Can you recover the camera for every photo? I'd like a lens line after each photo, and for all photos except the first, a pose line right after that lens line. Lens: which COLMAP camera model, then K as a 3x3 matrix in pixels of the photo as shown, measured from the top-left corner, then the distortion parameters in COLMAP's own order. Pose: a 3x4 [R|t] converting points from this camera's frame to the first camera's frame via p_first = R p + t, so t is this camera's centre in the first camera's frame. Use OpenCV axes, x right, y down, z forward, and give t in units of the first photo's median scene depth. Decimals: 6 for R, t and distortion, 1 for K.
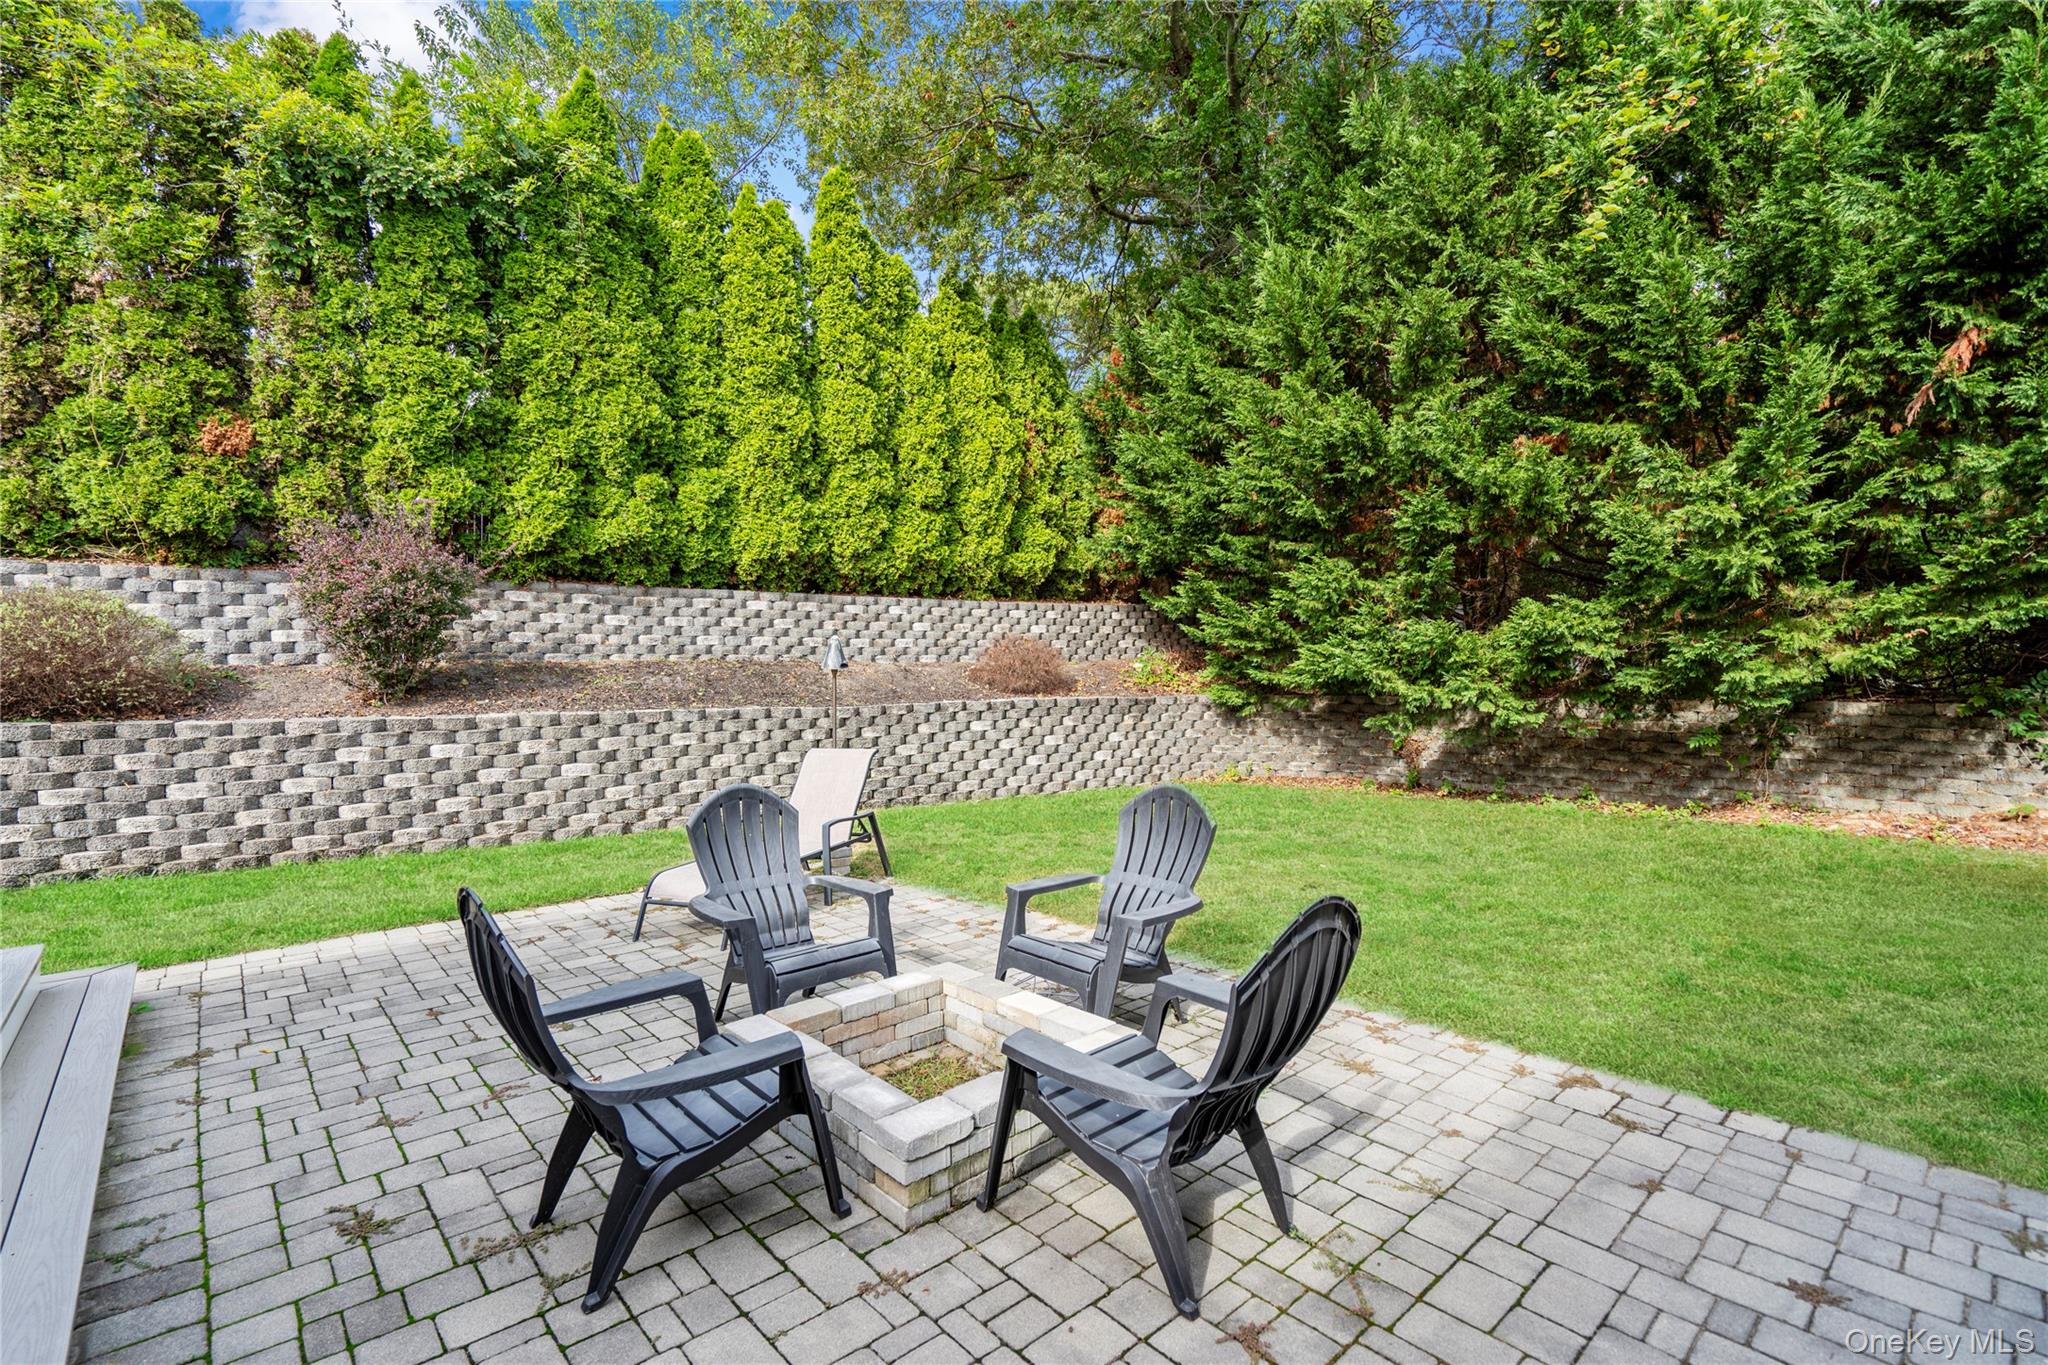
lens RADIAL K [[929.2, 0, 999.5], [0, 929.2, 671.3], [0, 0, 1]] dist [-0.007125, 0.004807]
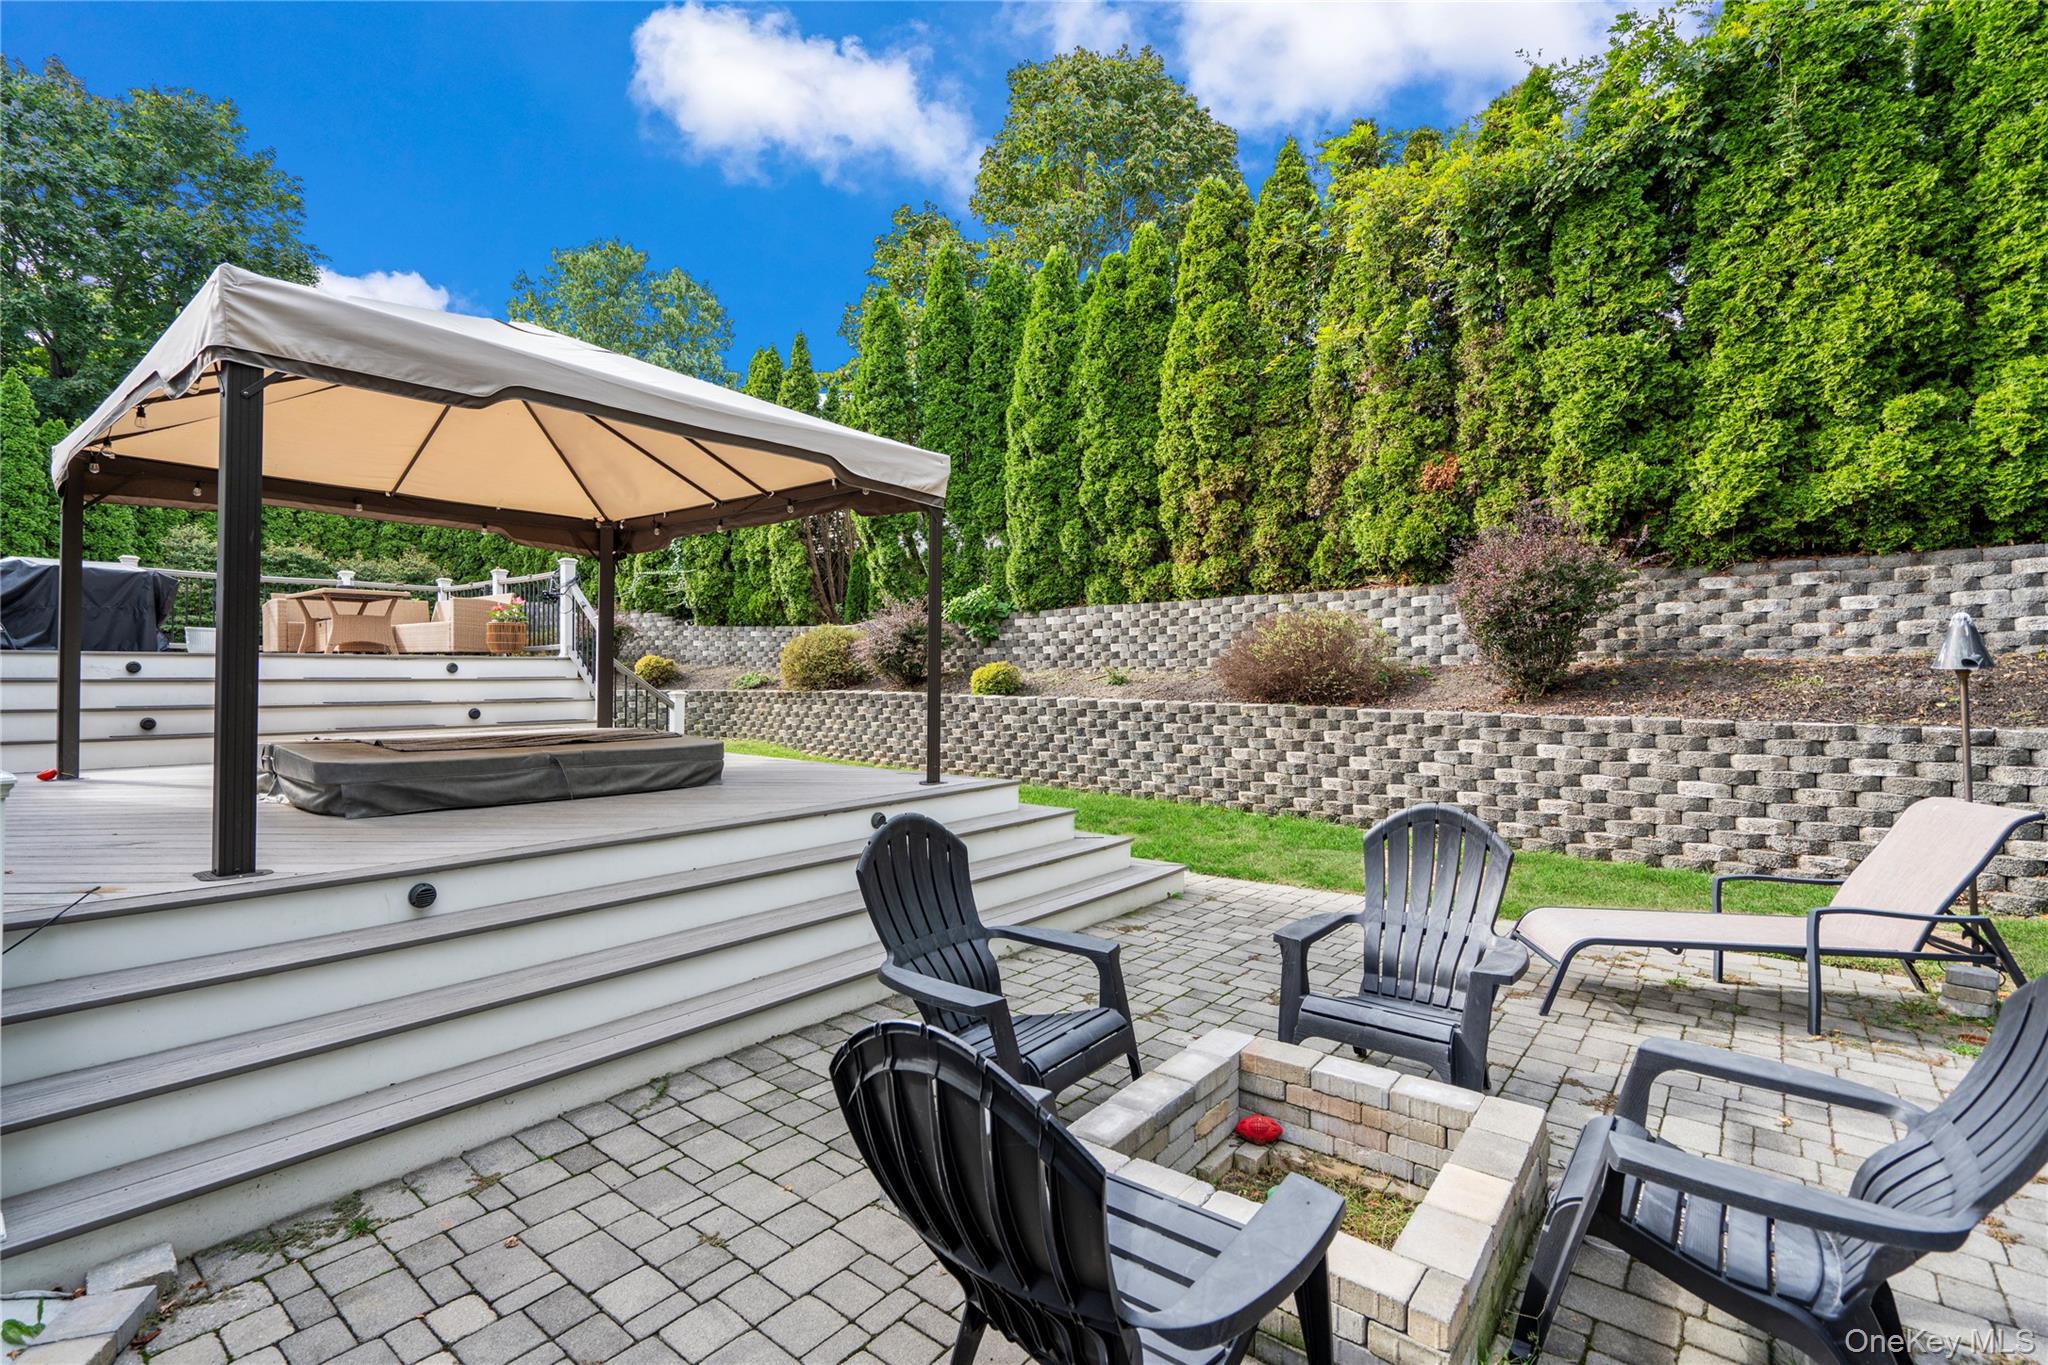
lens RADIAL K [[929.2, 0, 1010.2], [0, 929.2, 681.5], [0, 0, 1]] dist [-0.007125, 0.004807]
pose [[0.167028, 0.015325, -0.985833, 0.252818], [-0.001293, 0.999882, 0.015325, -0.002514], [0.985951, -0.001285, 0.167028, 0.242668]]
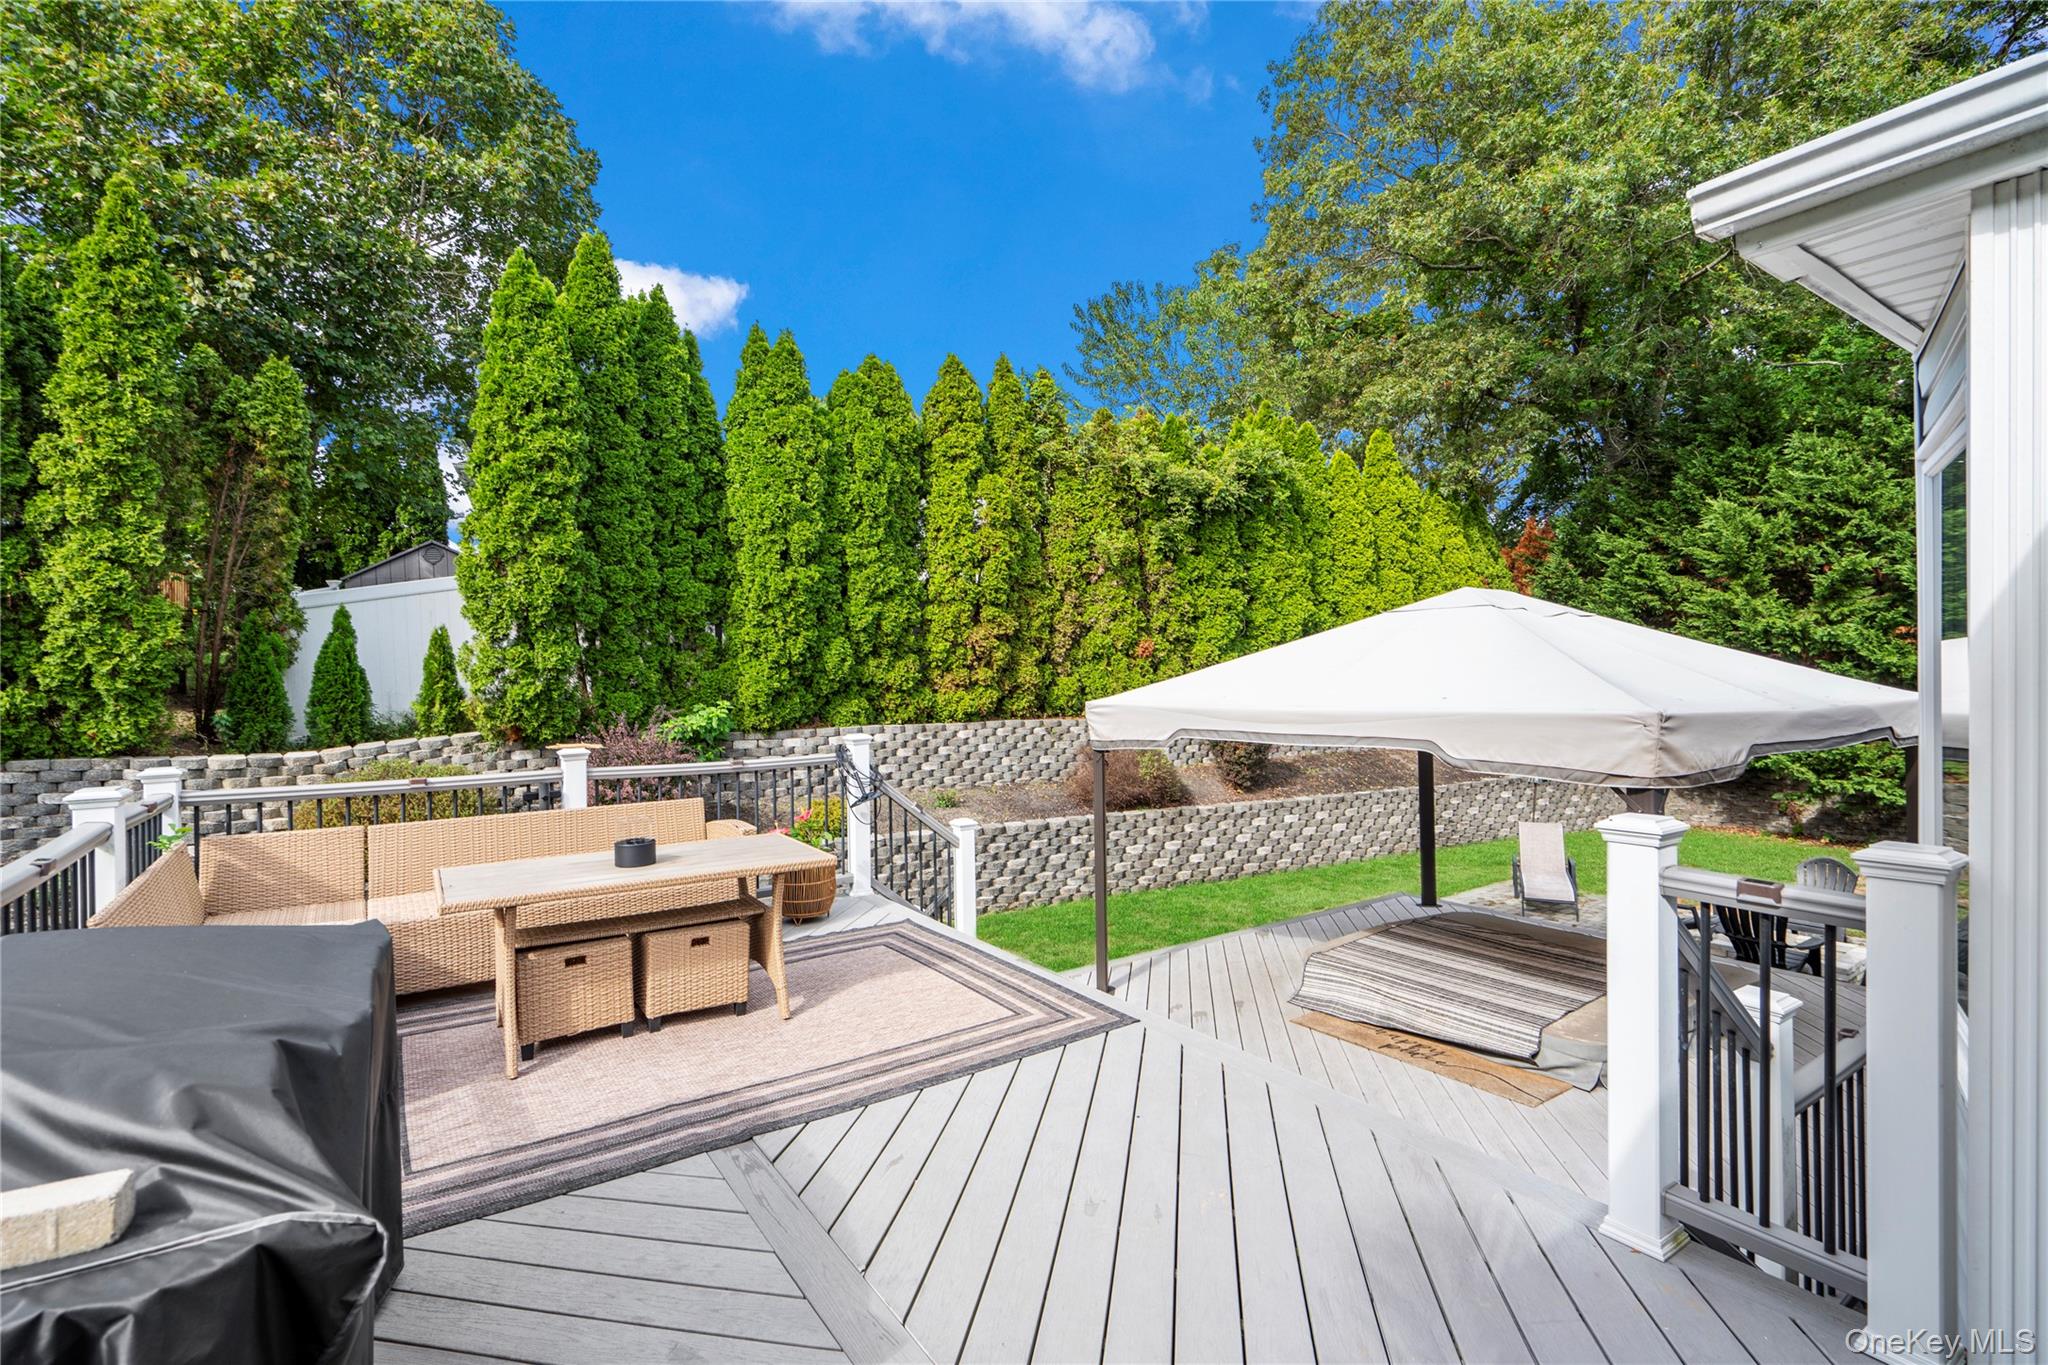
lens RADIAL K [[929.2, 0, 1011.9], [0, 929.2, 680.5], [0, 0, 1]] dist [-0.007125, 0.004807]
pose [[0.992152, -0.006283, -0.124880, -0.838004], [0.007167, 0.999952, 0.006629, -0.194329], [0.124832, -0.007472, 0.992150, -0.866868]]
